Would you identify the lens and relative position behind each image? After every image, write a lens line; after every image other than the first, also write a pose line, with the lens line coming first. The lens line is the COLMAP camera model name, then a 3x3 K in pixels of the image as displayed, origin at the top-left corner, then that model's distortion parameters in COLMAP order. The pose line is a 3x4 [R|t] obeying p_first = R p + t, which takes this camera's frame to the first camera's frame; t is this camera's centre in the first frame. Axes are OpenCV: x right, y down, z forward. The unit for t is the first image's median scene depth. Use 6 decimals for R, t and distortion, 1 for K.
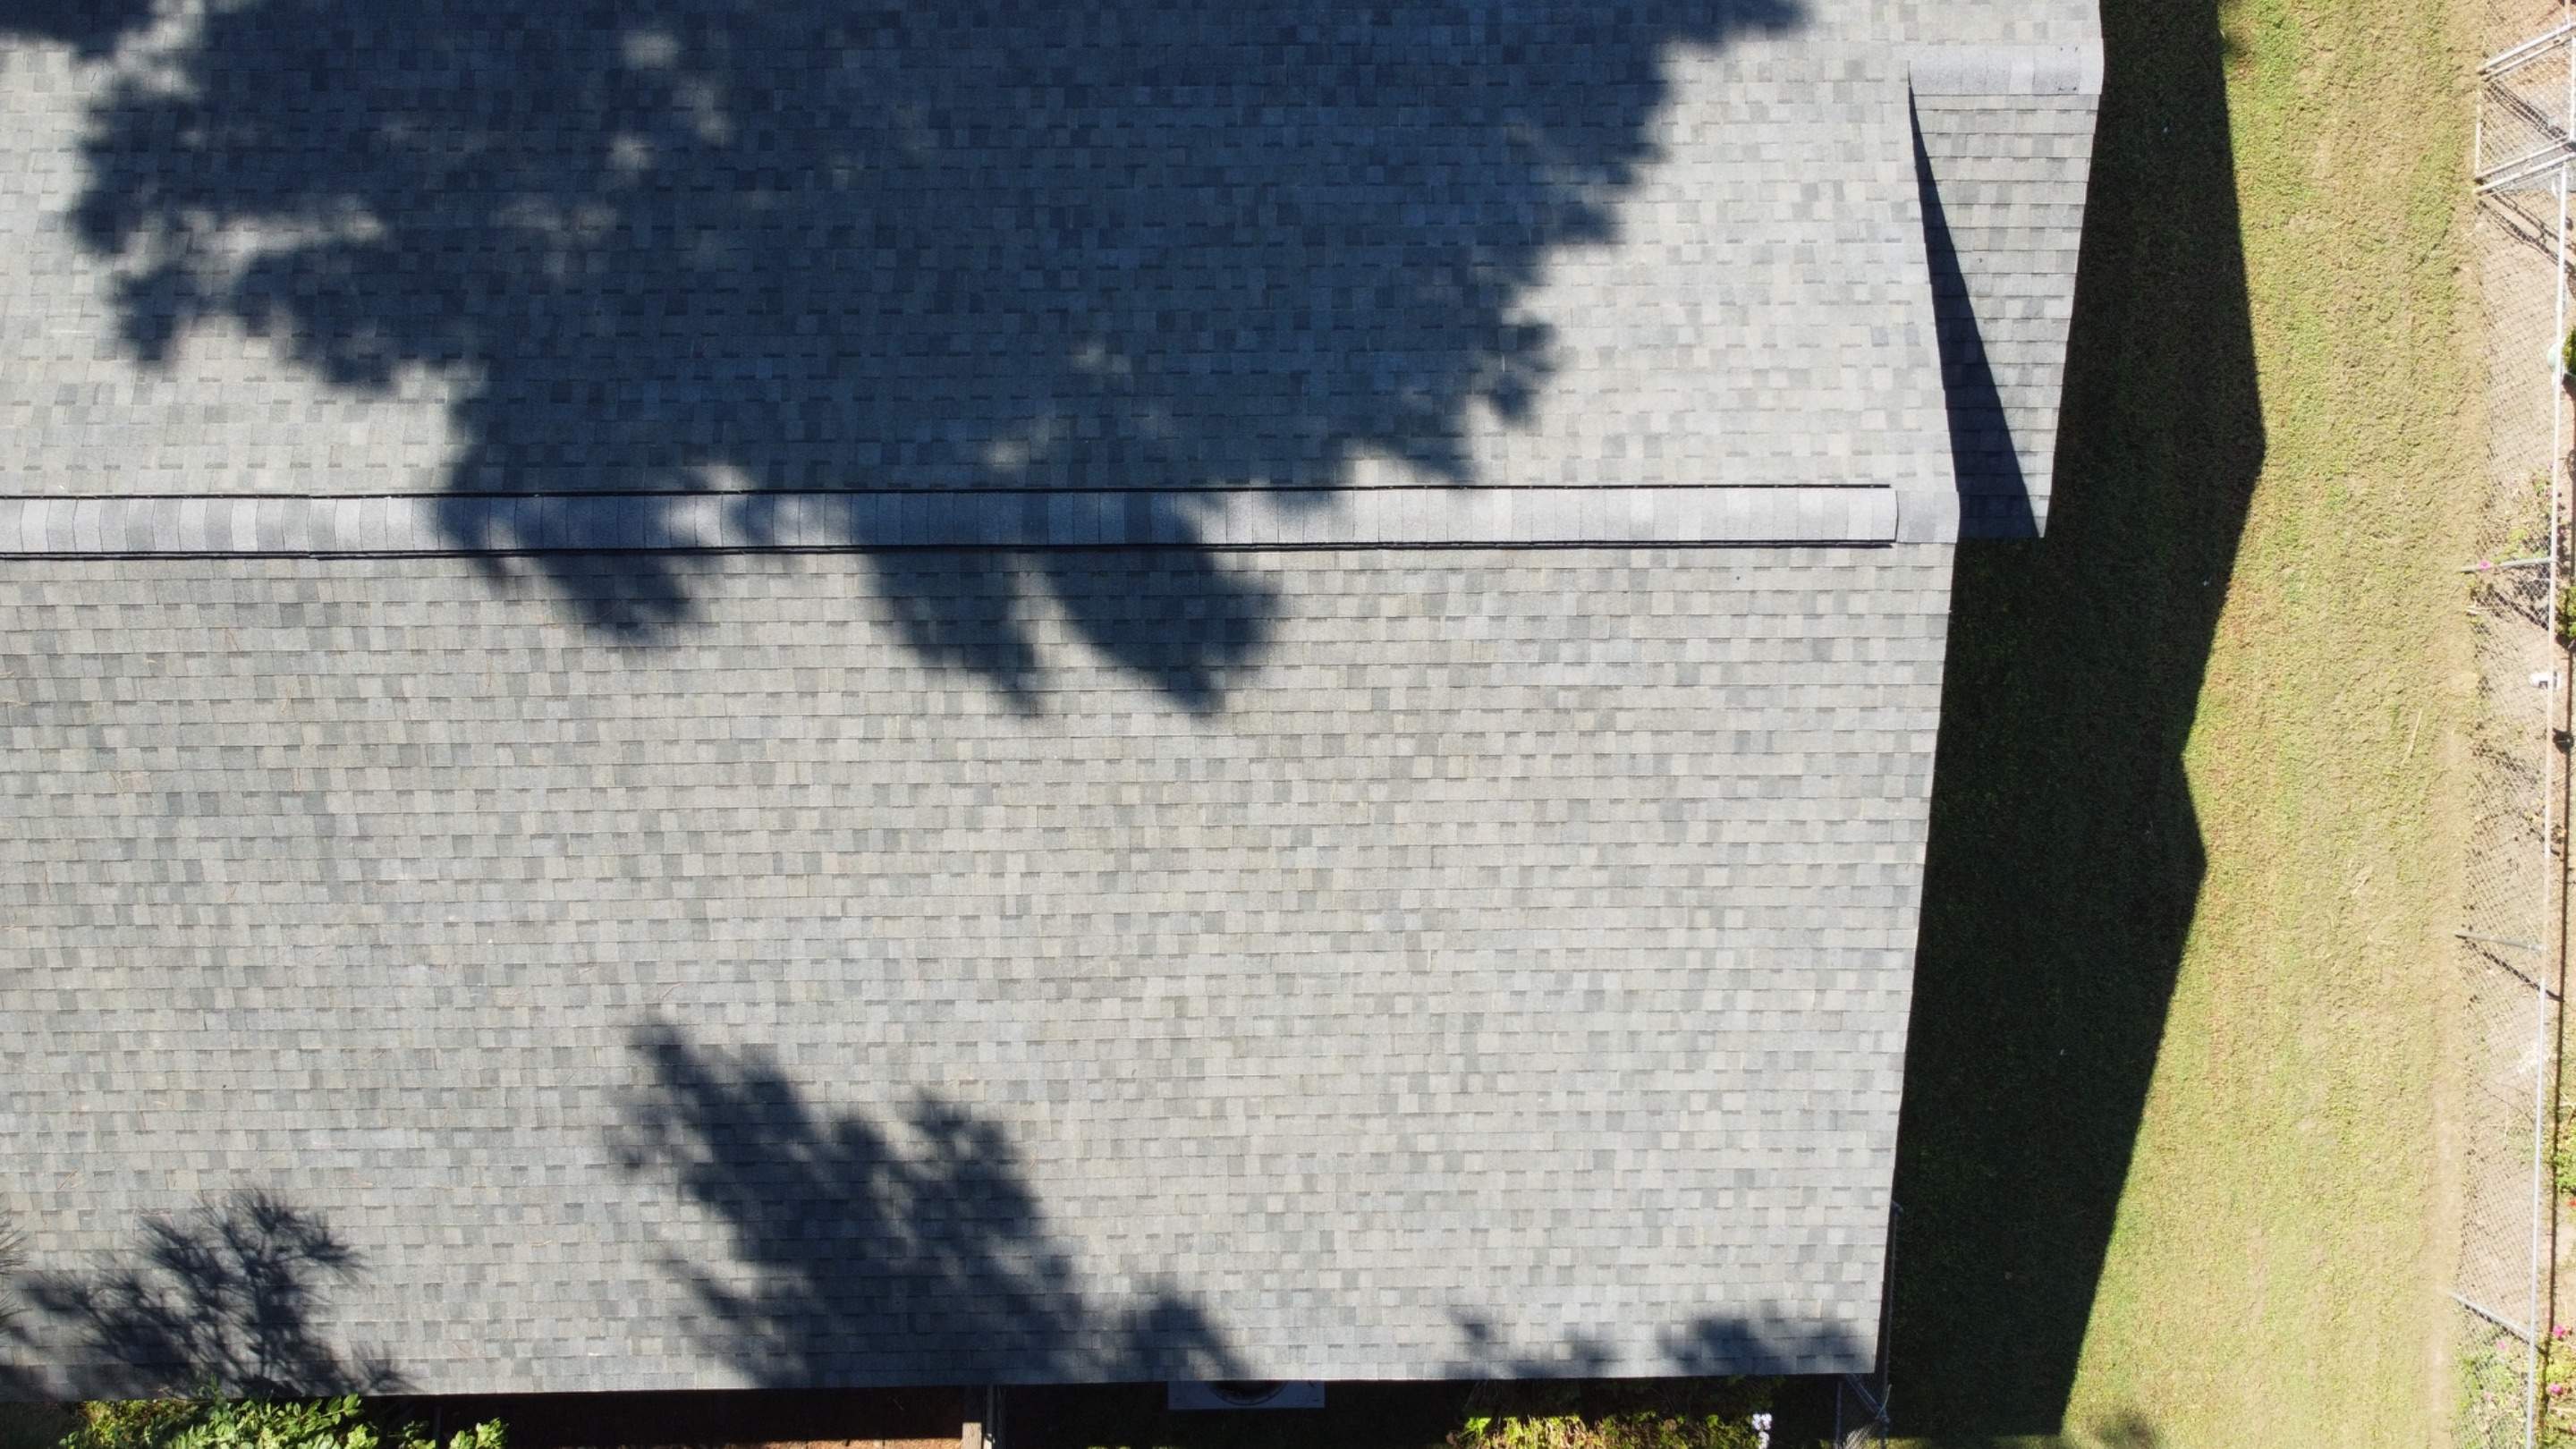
lens RADIAL K [[1881.5, 0, 1303.1], [0, 1881.5, 726.6], [0, 0, 1]] dist [-0.008556, -0.013222]
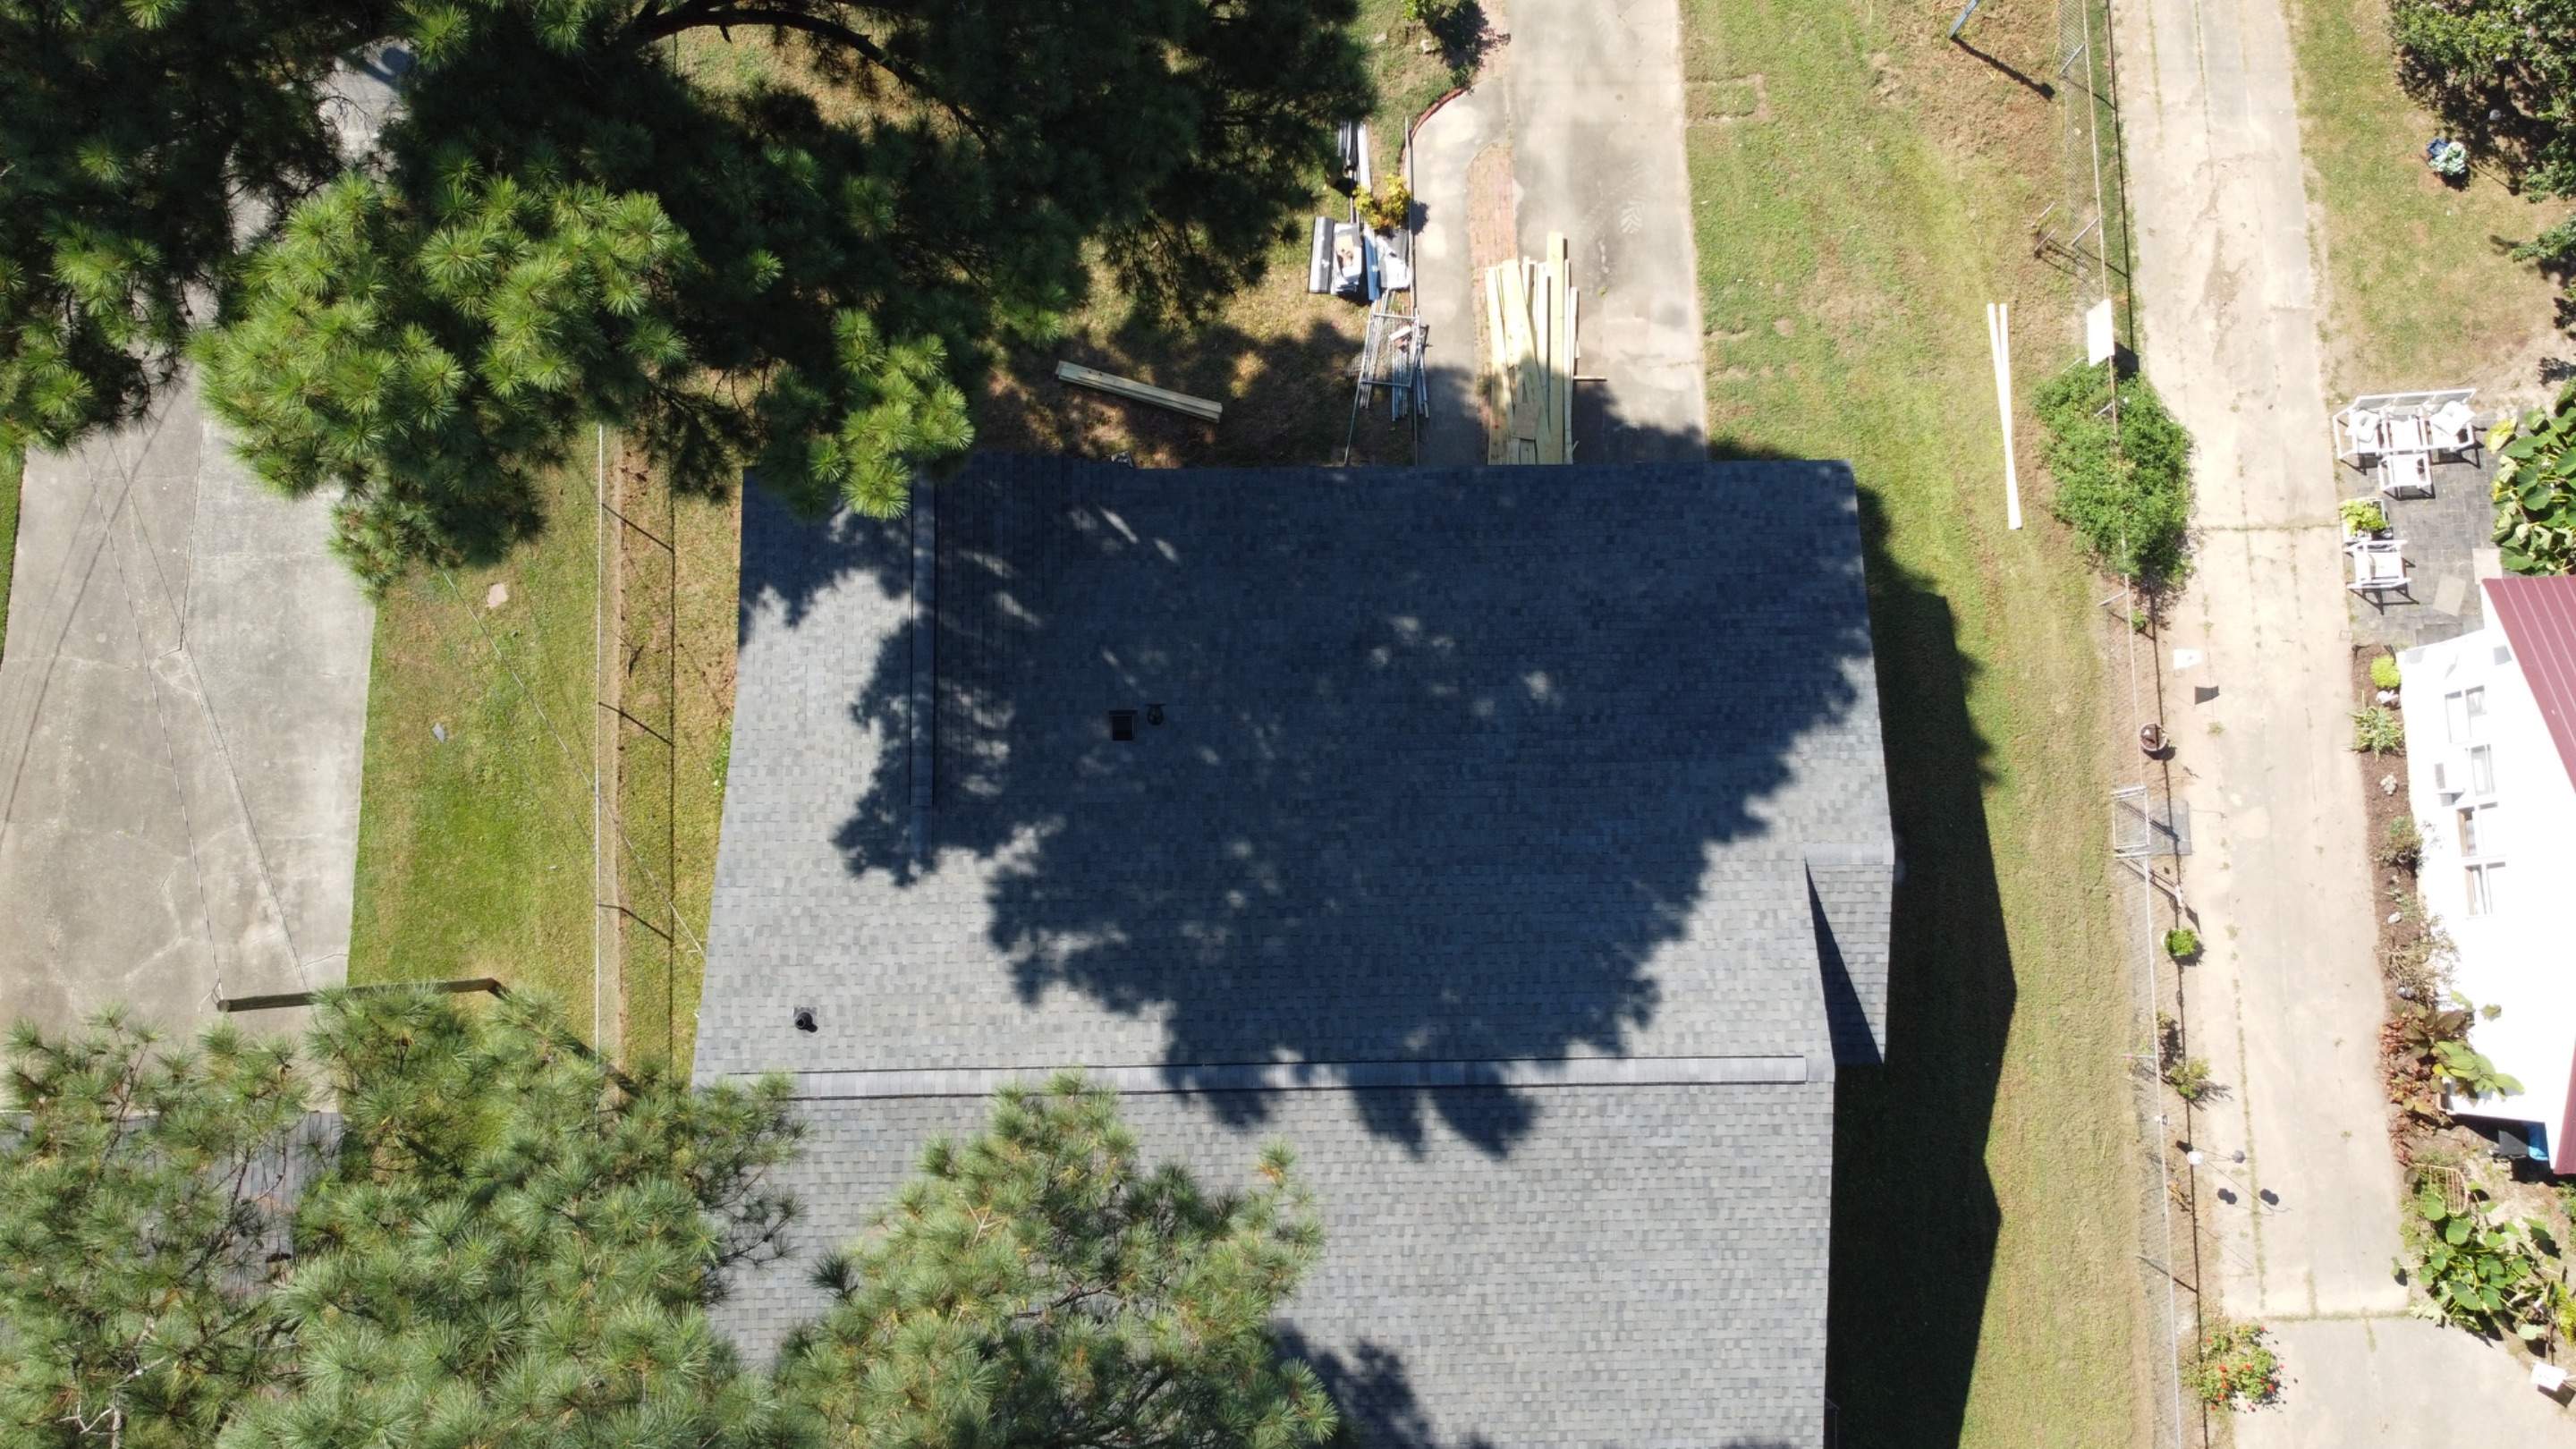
lens RADIAL K [[1881.5, 0, 1297.3], [0, 1881.5, 704.9], [0, 0, 1]] dist [-0.008556, -0.013222]
pose [[0.999963, -0.006781, -0.005374, -0.261718], [0.005793, 0.986076, -0.166195, -0.161782], [0.006426, 0.166157, 0.986078, -1.214649]]
